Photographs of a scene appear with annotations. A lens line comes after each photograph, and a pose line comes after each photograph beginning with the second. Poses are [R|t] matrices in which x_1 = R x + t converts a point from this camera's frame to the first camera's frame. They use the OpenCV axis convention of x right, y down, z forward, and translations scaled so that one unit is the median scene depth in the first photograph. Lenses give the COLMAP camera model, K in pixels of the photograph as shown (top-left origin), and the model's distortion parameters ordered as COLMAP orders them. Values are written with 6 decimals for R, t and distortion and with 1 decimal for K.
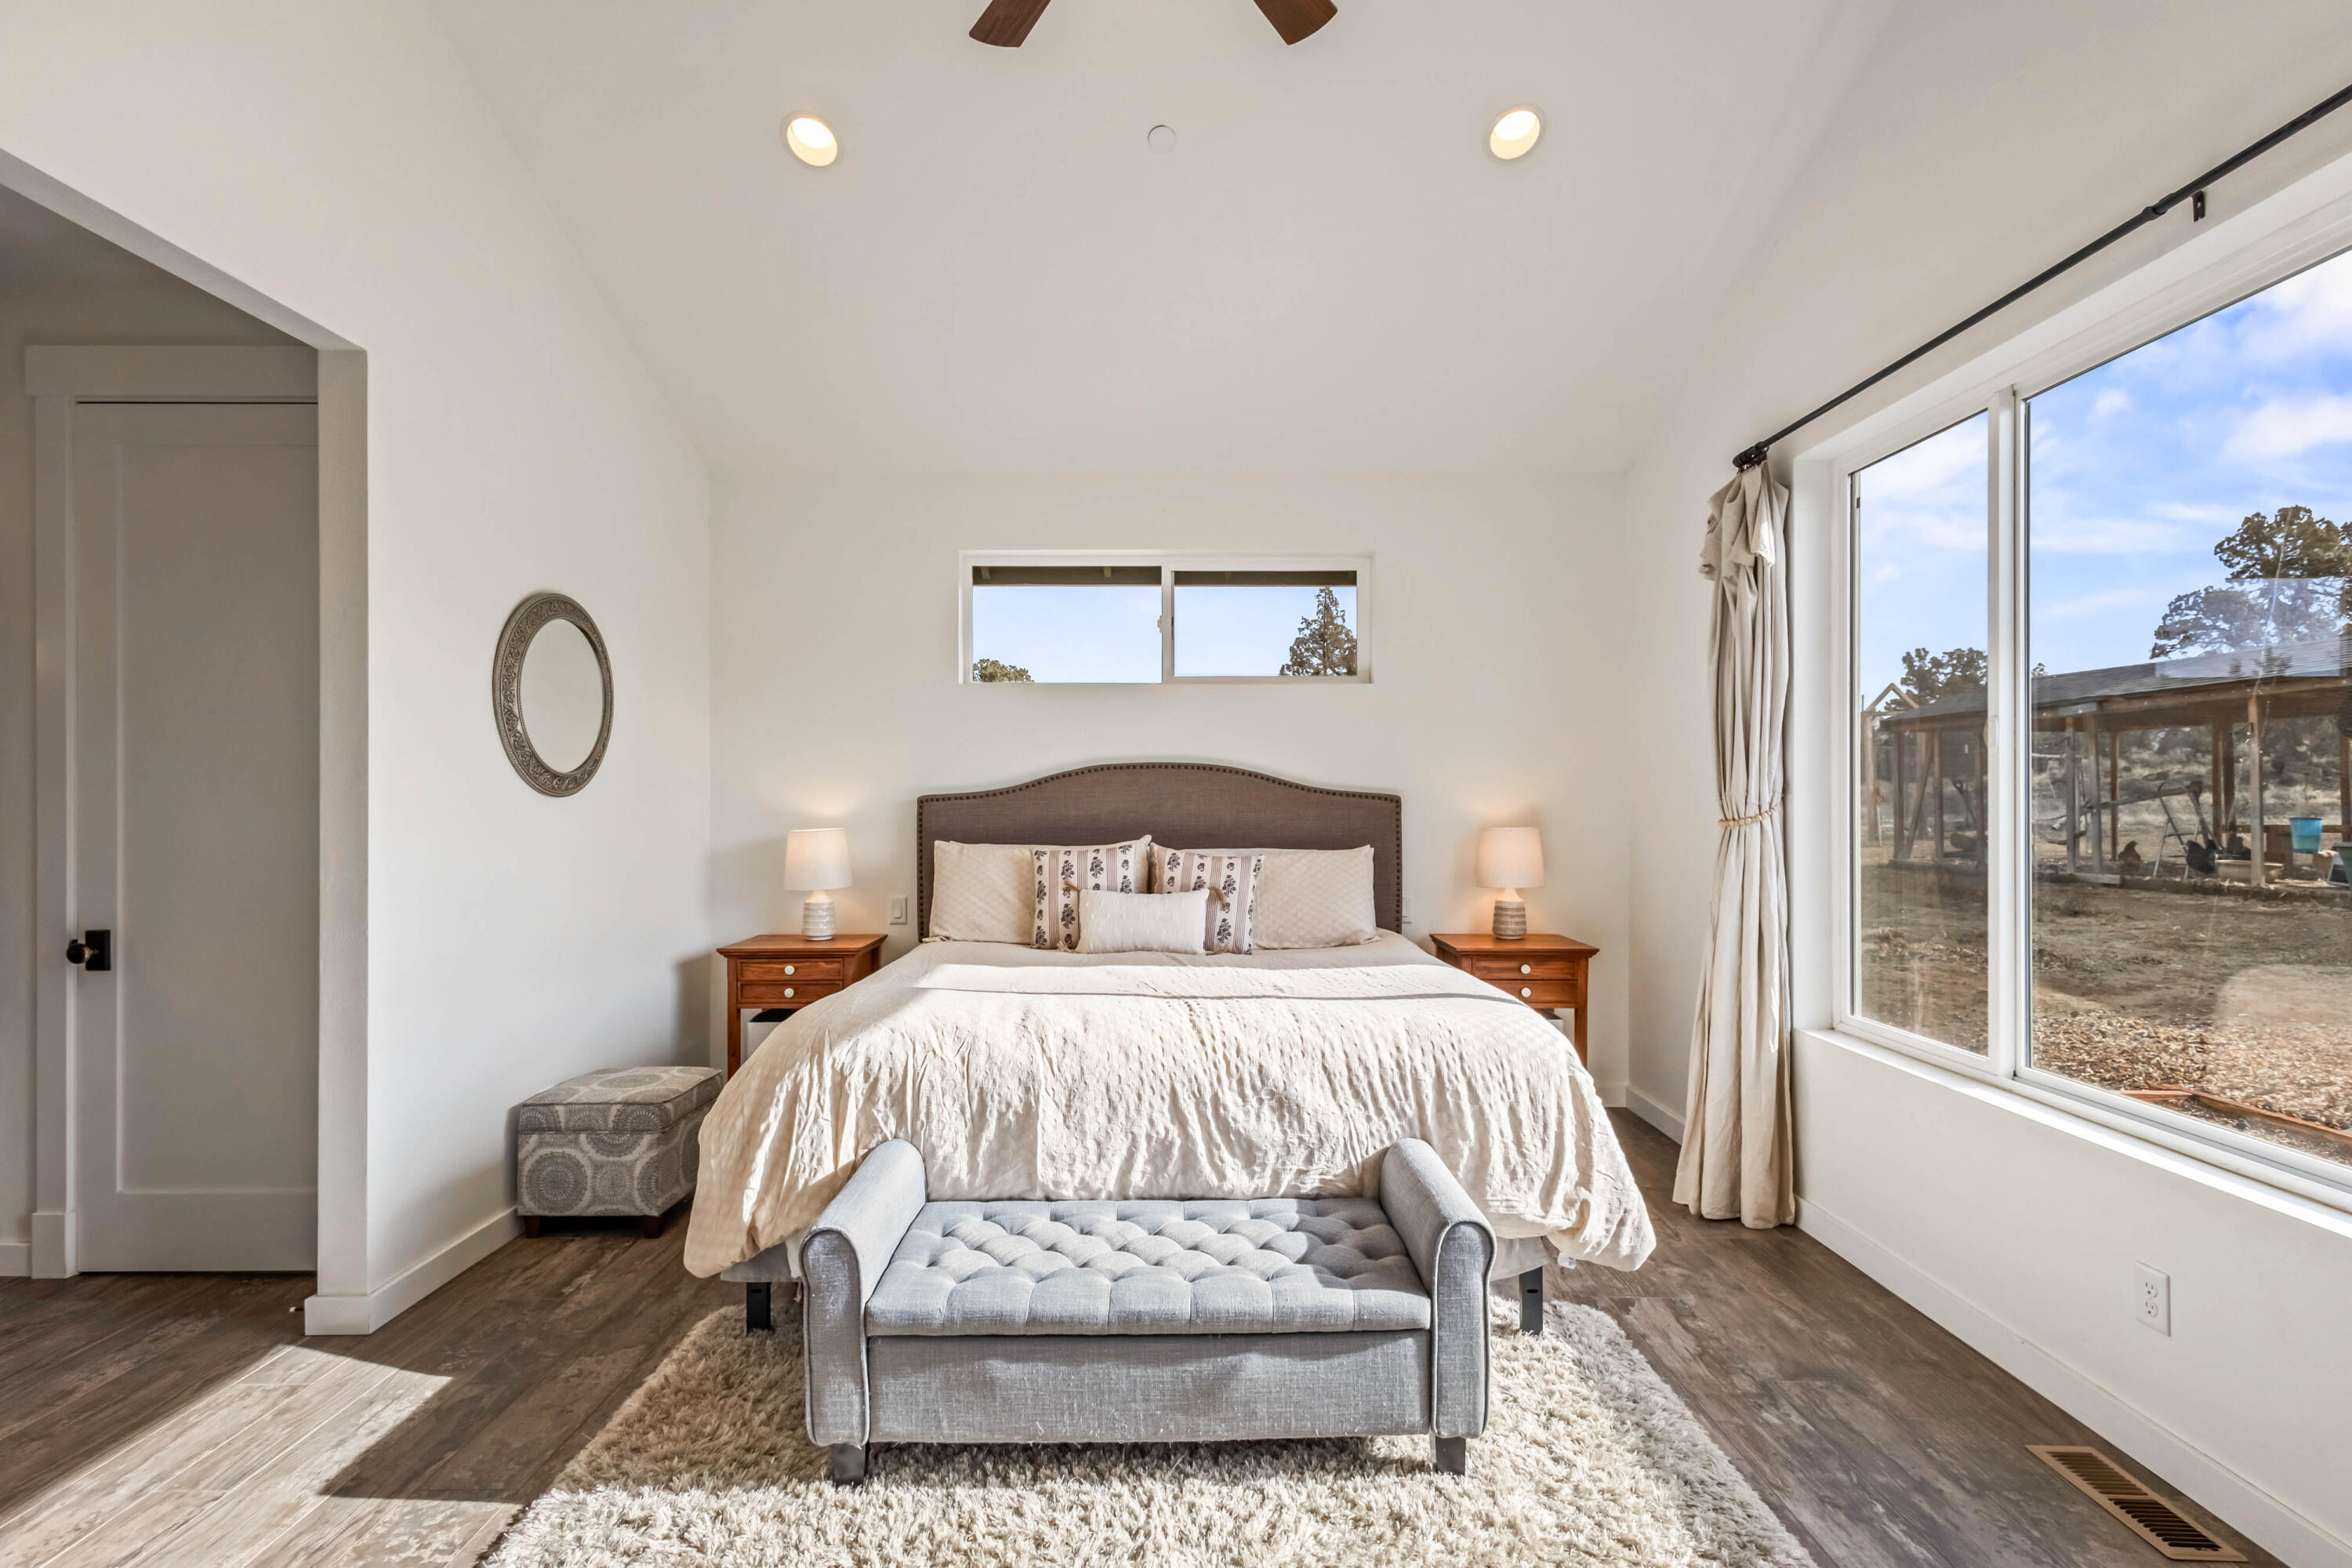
lens RADIAL K [[1105.0, 0, 1163.1], [0, 1105.0, 788.5], [0, 0, 1]] dist [0.012017, 0.000527]
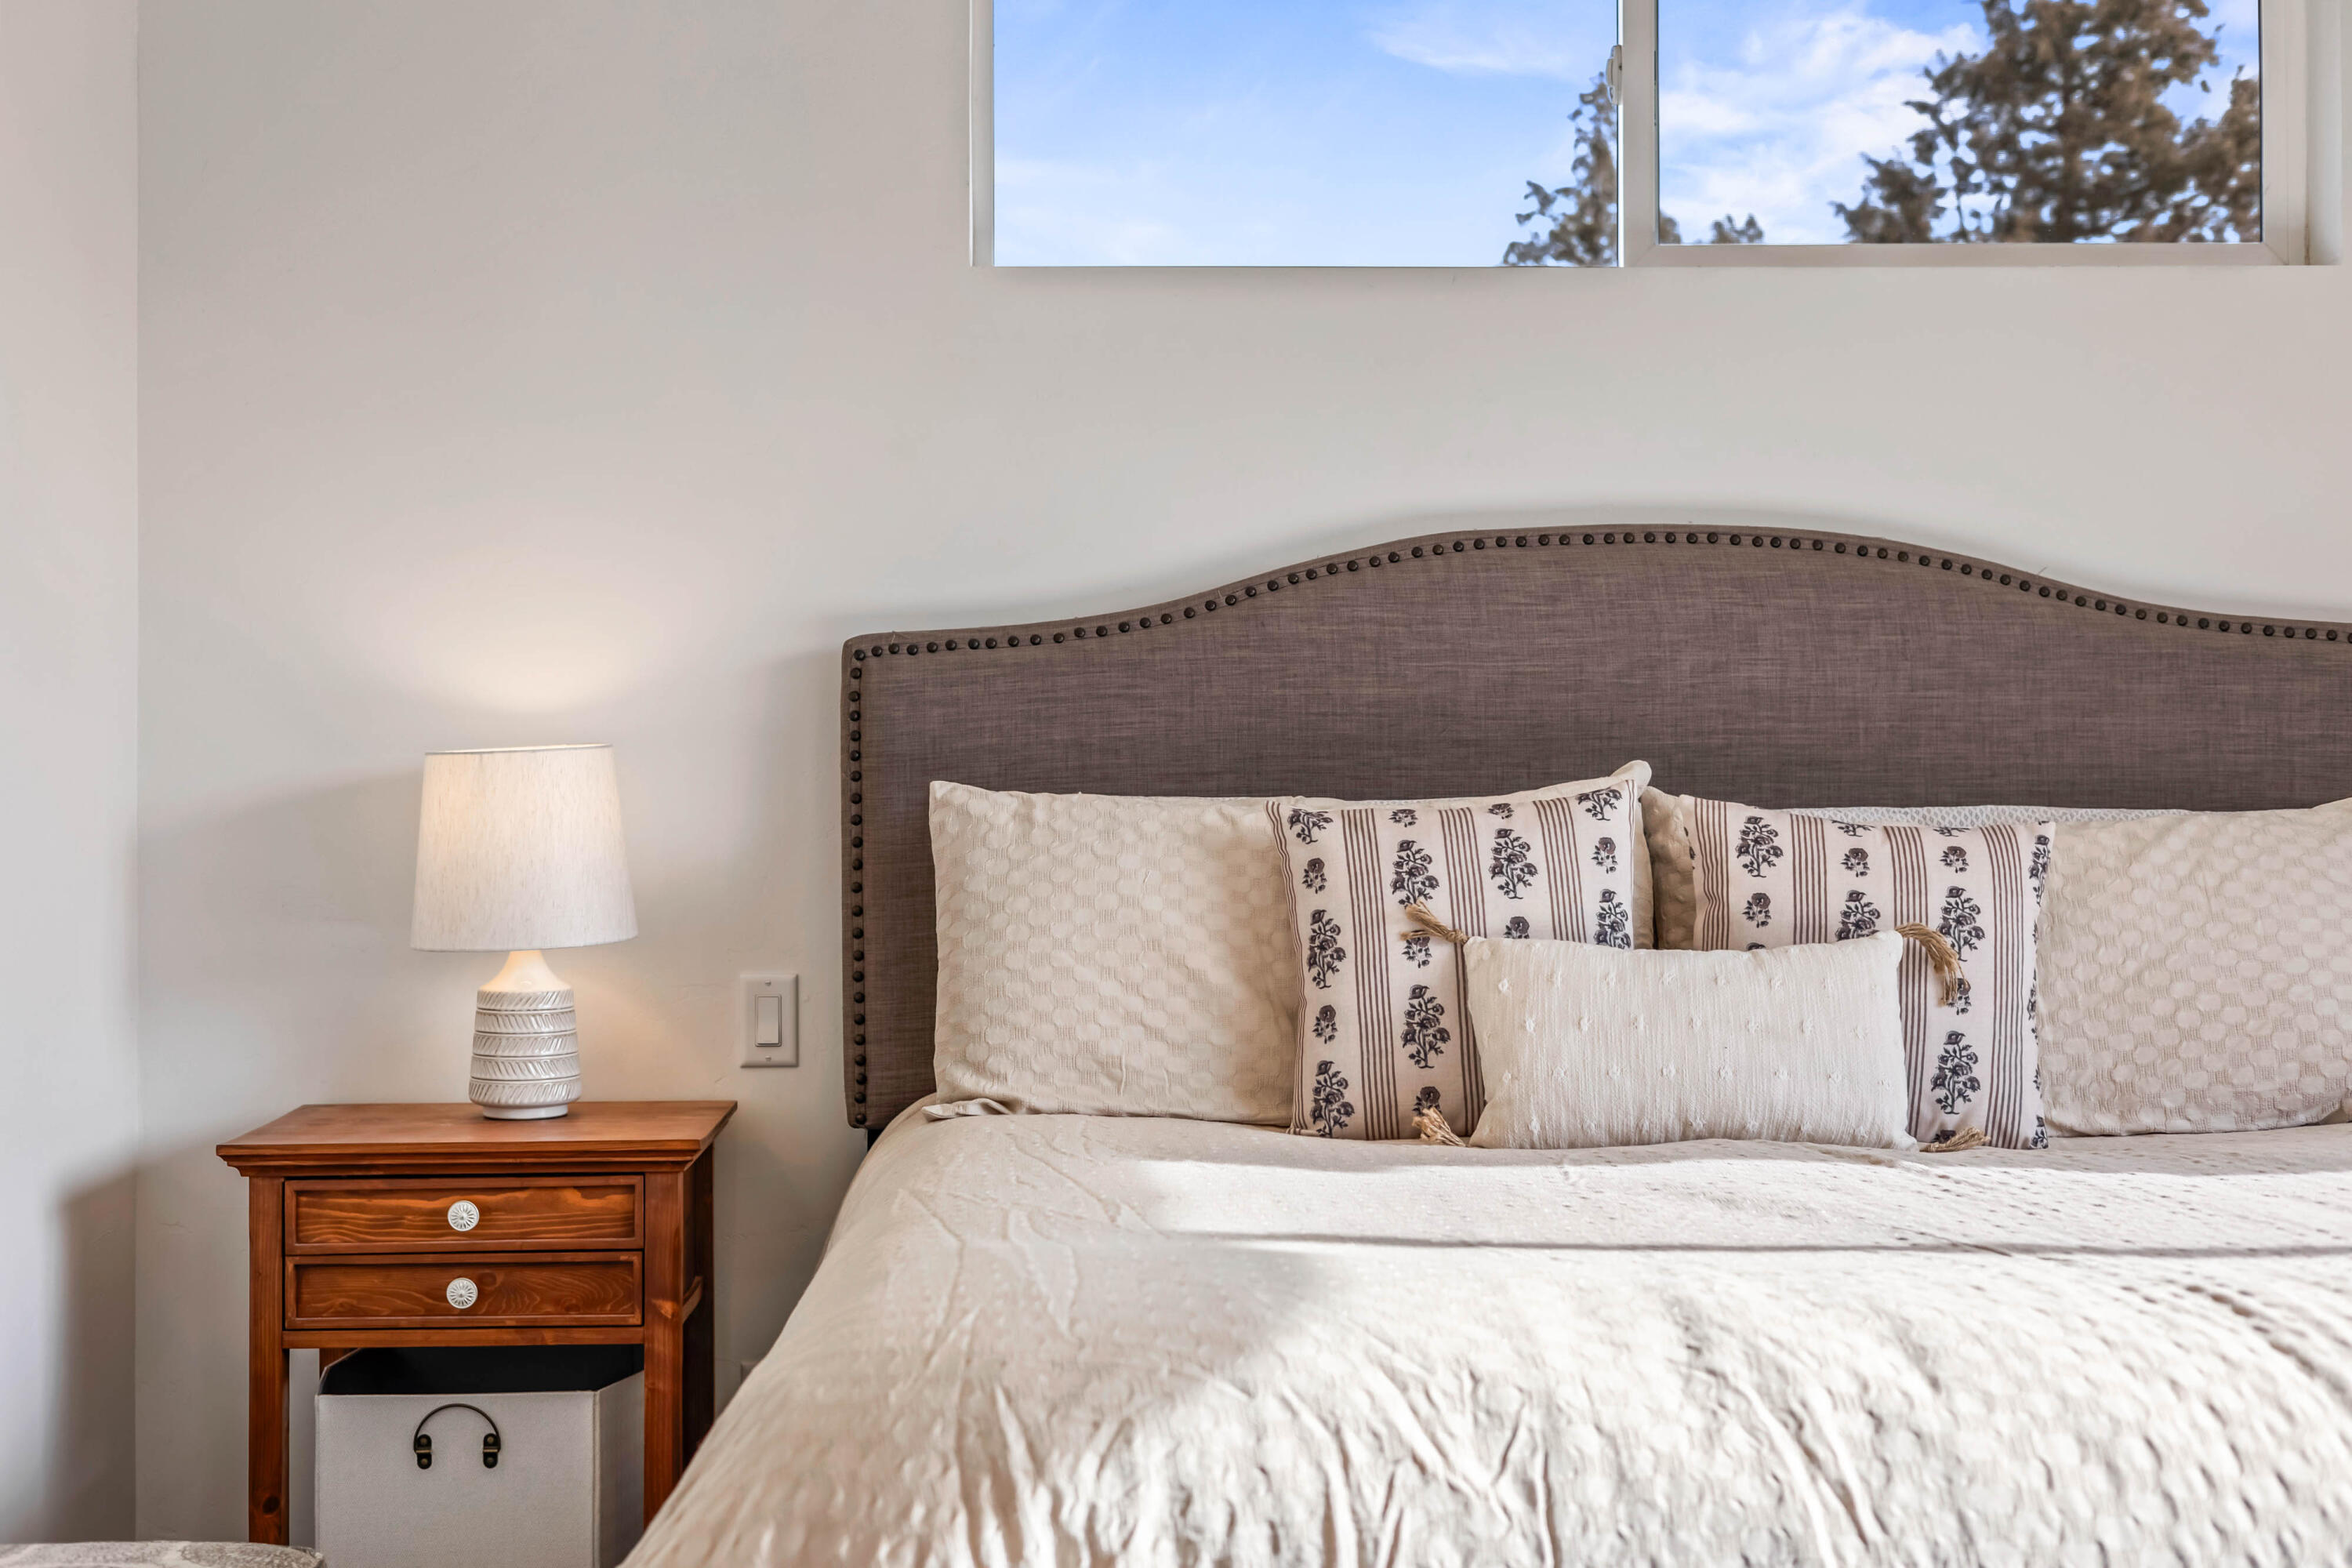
lens RADIAL K [[3352.3, 0, 1181.3], [0, 3352.3, 786.2], [0, 0, 1]] dist [0.061498, 0.000000]
pose [[0.999298, -0.002971, 0.037347, -0.181312], [0.002143, 0.999751, 0.022199, 0.029906], [-0.037404, -0.022104, 0.999056, 0.098791]]
